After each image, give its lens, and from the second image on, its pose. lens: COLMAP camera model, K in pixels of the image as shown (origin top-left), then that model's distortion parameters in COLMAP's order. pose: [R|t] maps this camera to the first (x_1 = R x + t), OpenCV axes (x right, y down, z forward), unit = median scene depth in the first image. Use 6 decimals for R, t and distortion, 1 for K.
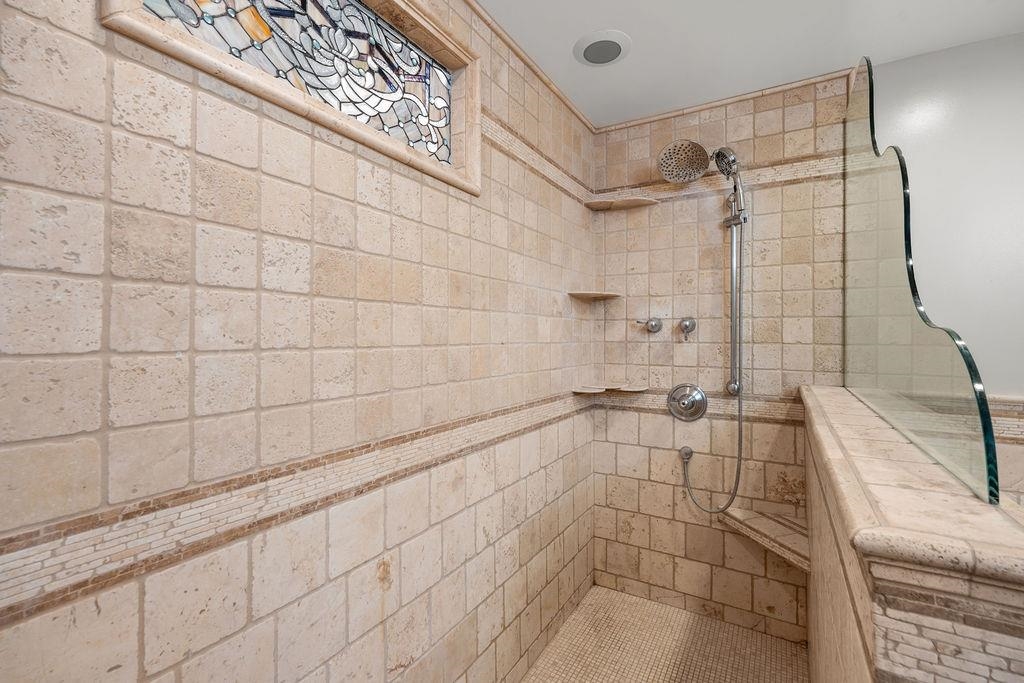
lens RADIAL K [[451.2, 0, 515.3], [0, 451.2, 335.7], [0, 0, 1]] dist [-0.003757, -0.000622]
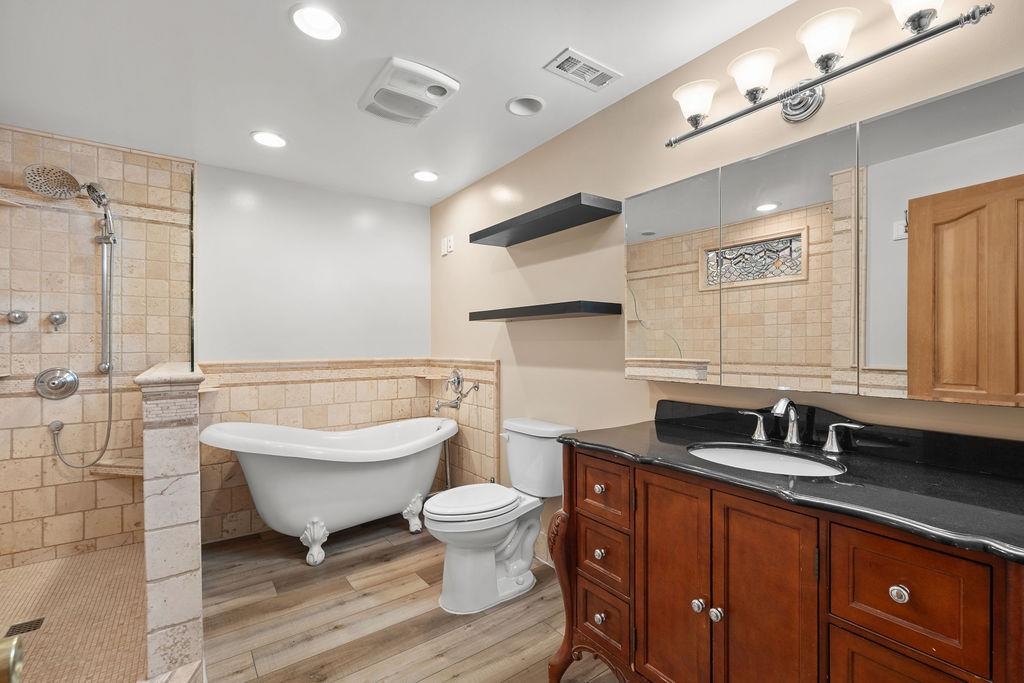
lens RADIAL K [[451.2, 0, 515.8], [0, 451.2, 344.1], [0, 0, 1]] dist [-0.003757, -0.000622]
pose [[0.394835, 0.000631, 0.918752, -0.236702], [0.003181, 0.999993, -0.002053, 0.052604], [-0.918747, 0.003733, 0.394830, -0.596397]]
